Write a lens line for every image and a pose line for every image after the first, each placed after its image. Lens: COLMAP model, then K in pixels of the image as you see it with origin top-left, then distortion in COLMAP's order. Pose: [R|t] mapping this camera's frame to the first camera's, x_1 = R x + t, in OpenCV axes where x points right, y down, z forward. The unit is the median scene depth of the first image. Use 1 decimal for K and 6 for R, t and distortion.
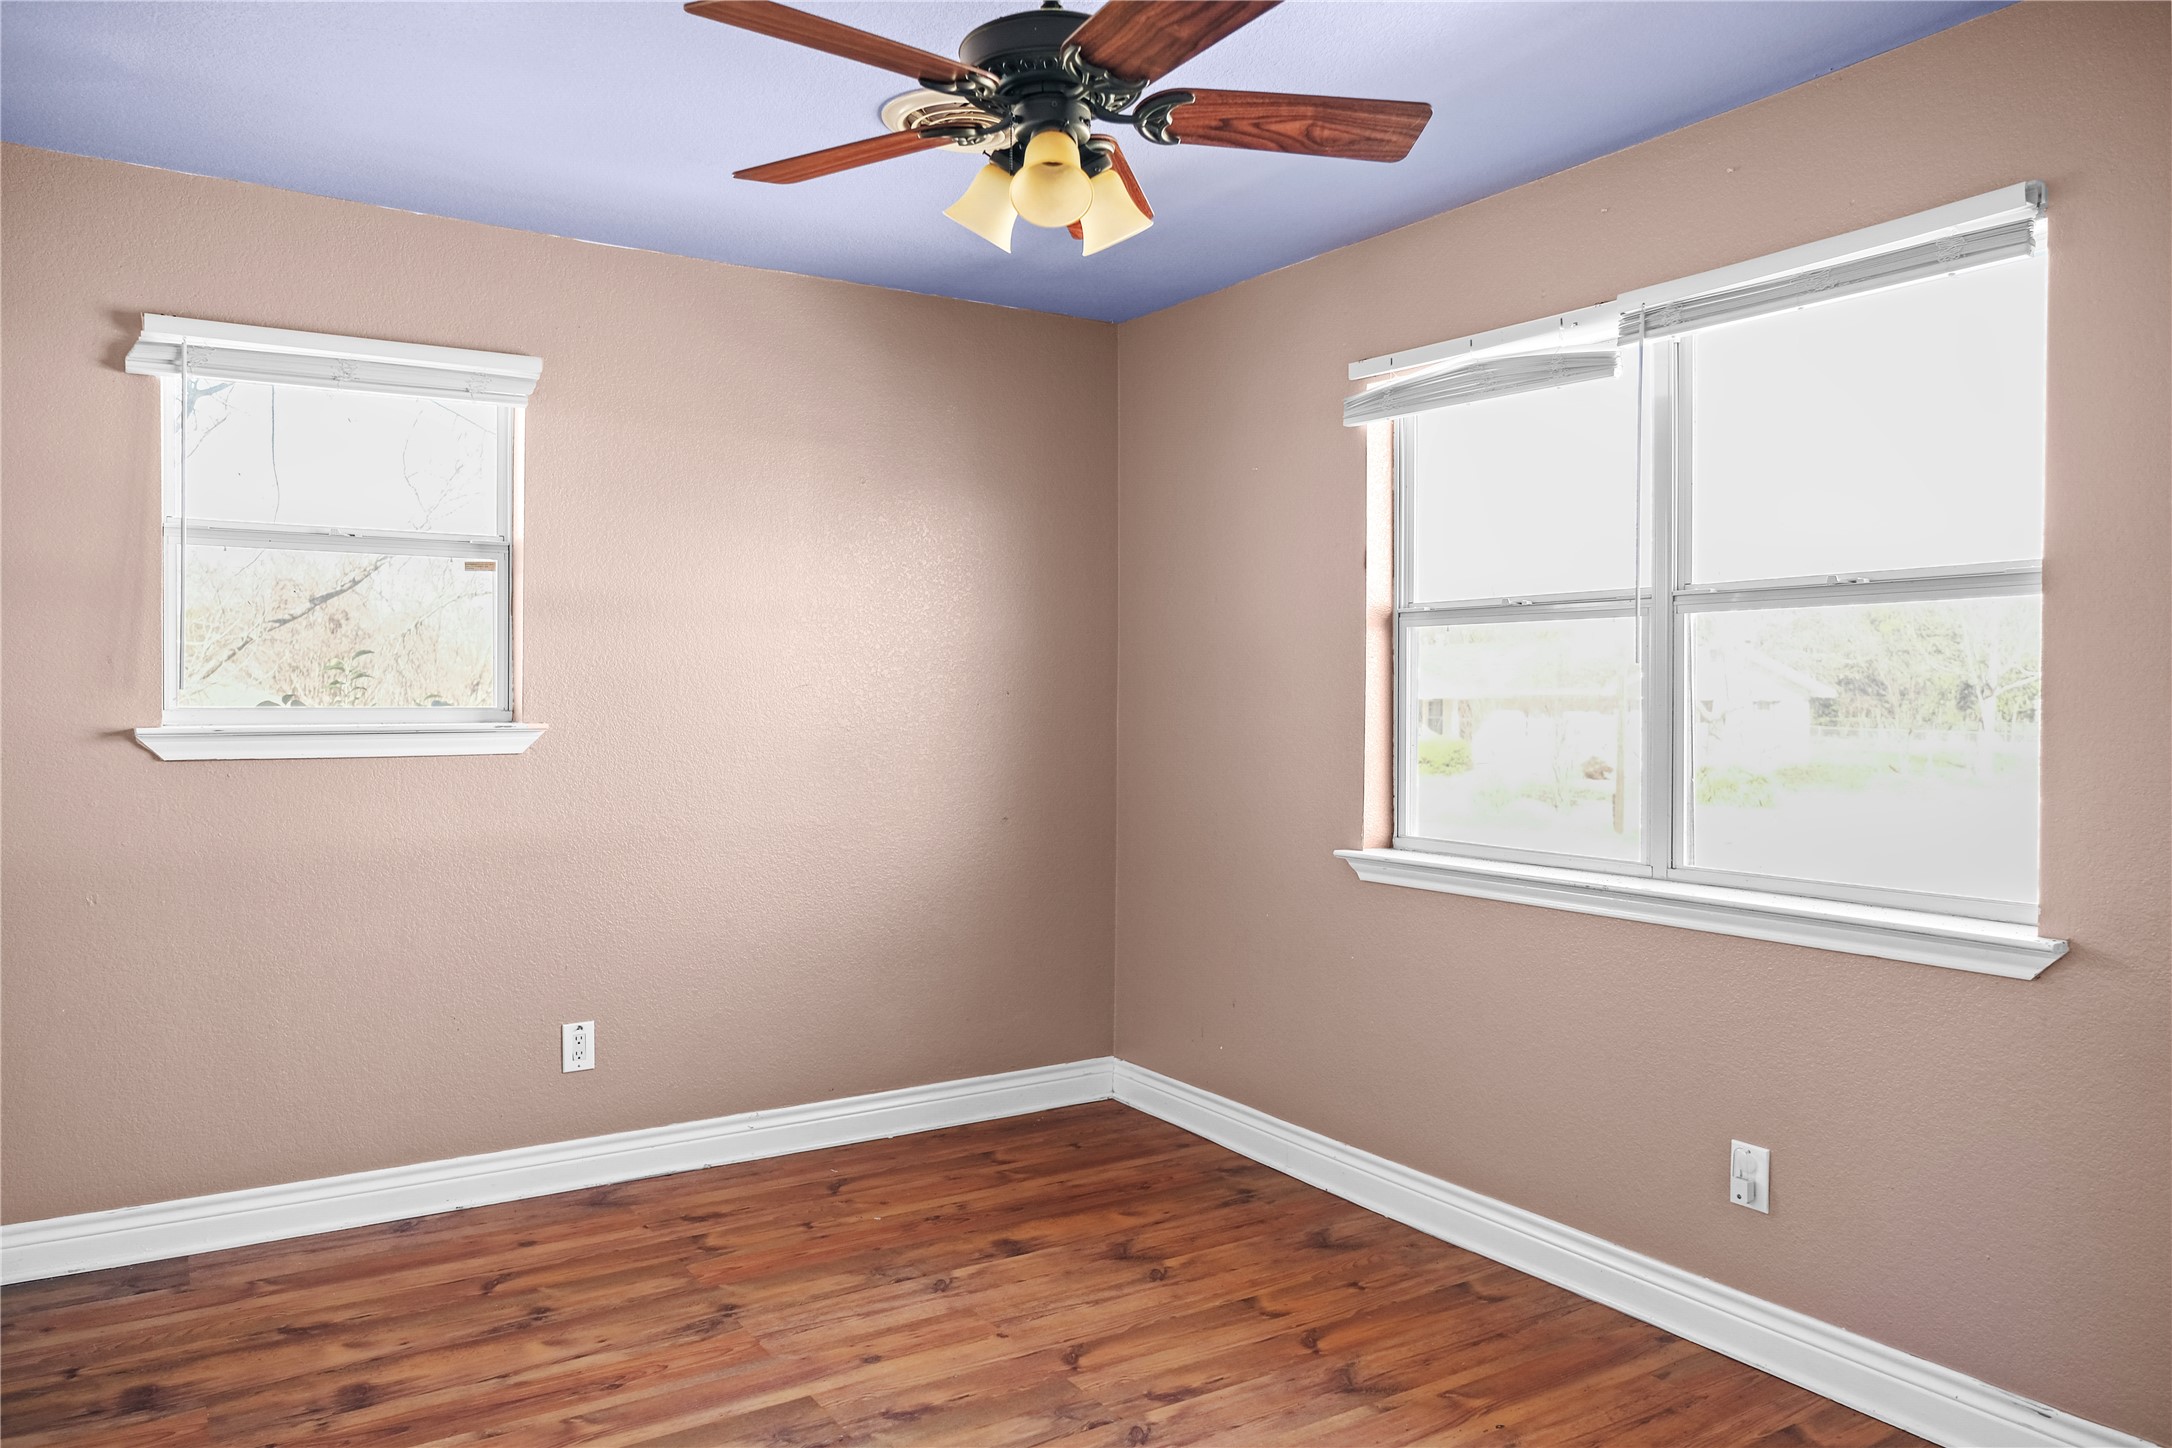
lens RADIAL K [[1539.9, 0, 1079.2], [0, 1539.9, 680.6], [0, 0, 1]] dist [-0.000668, 0.001202]
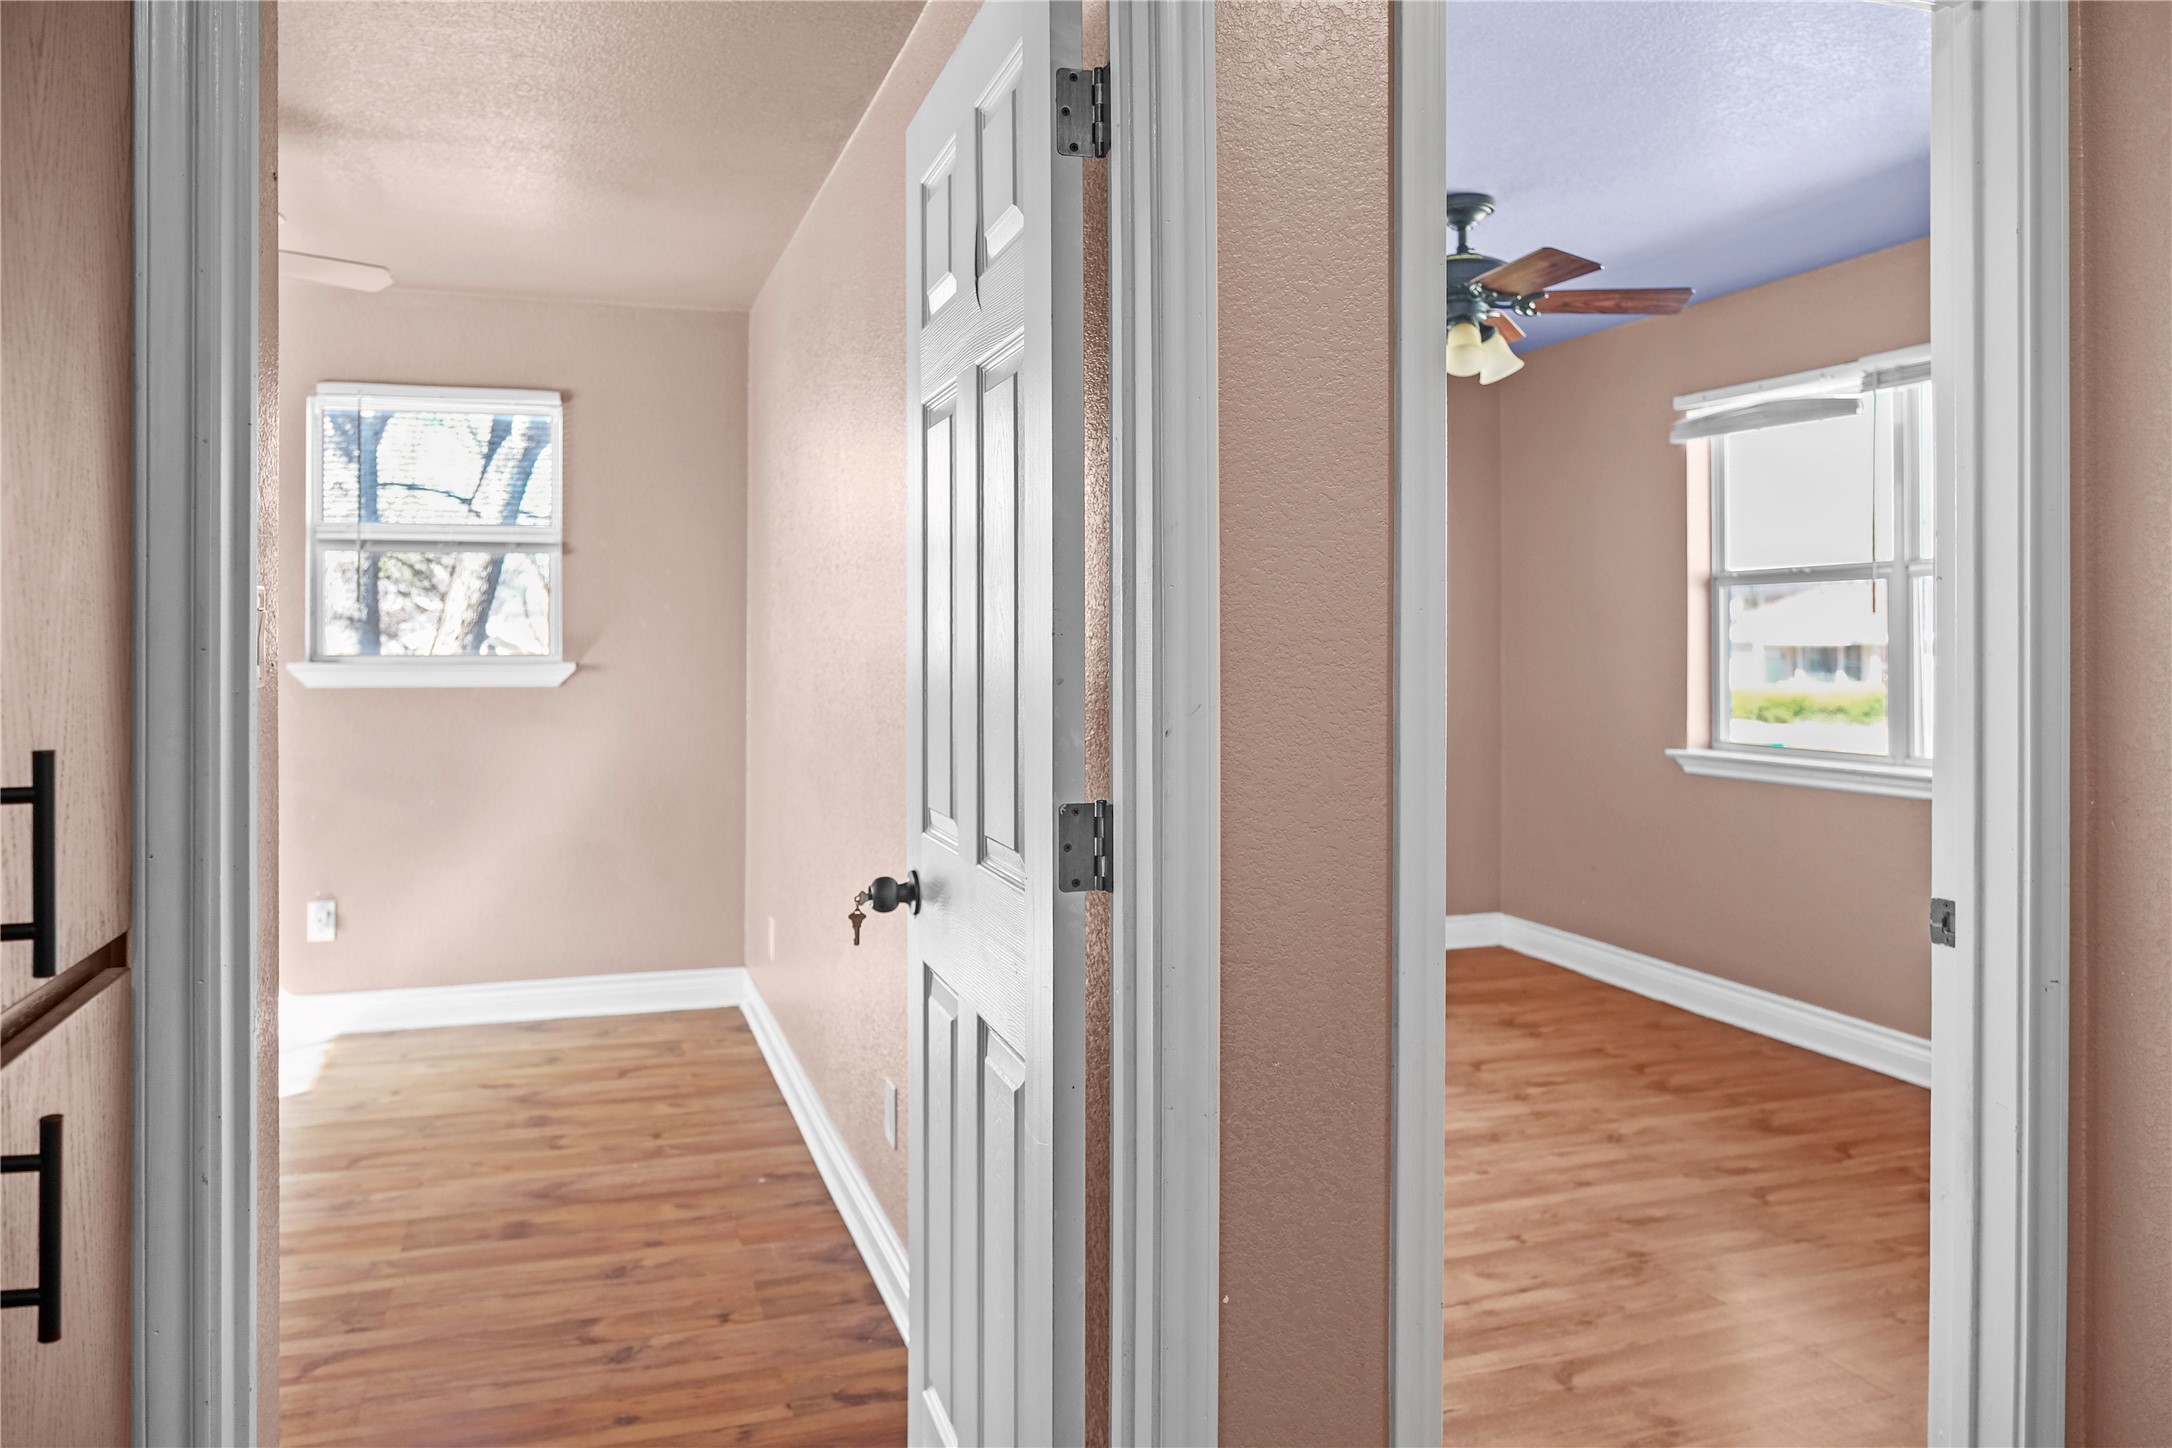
lens RADIAL K [[1541.9, 0, 1091.4], [0, 1541.9, 607.3], [0, 0, 1]] dist [-0.012121, 0.002133]
pose [[0.972418, -0.005833, -0.233174, -0.014519], [0.003027, 0.999919, -0.012389, -0.001768], [0.233227, 0.011341, 0.972356, -0.517030]]
